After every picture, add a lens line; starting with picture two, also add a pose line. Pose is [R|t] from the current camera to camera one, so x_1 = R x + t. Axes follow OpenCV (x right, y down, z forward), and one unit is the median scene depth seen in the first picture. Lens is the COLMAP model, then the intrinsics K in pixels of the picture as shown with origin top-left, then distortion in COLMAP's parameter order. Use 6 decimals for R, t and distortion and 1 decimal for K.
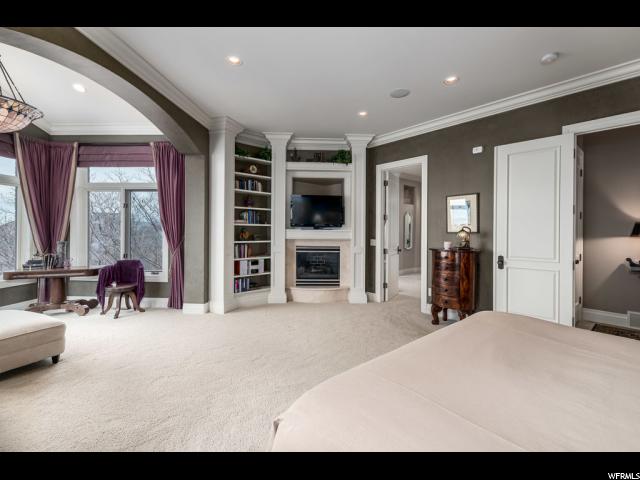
lens RADIAL K [[291.0, 0, 319.7], [0, 291.0, 236.1], [0, 0, 1]] dist [0.001765, -0.000178]
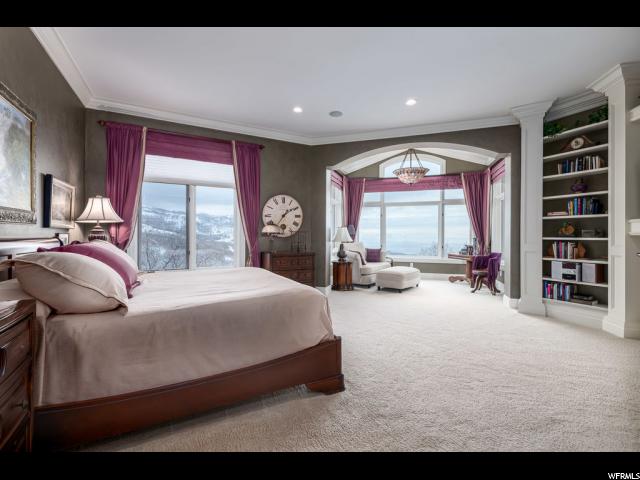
lens RADIAL K [[291.0, 0, 320.1], [0, 291.0, 236.0], [0, 0, 1]] dist [0.001765, -0.000178]
pose [[-0.198702, 0.000310, -0.980060, 0.649871], [-0.011896, 0.999926, 0.002728, 0.017786], [0.979988, 0.012201, -0.198684, 0.495137]]
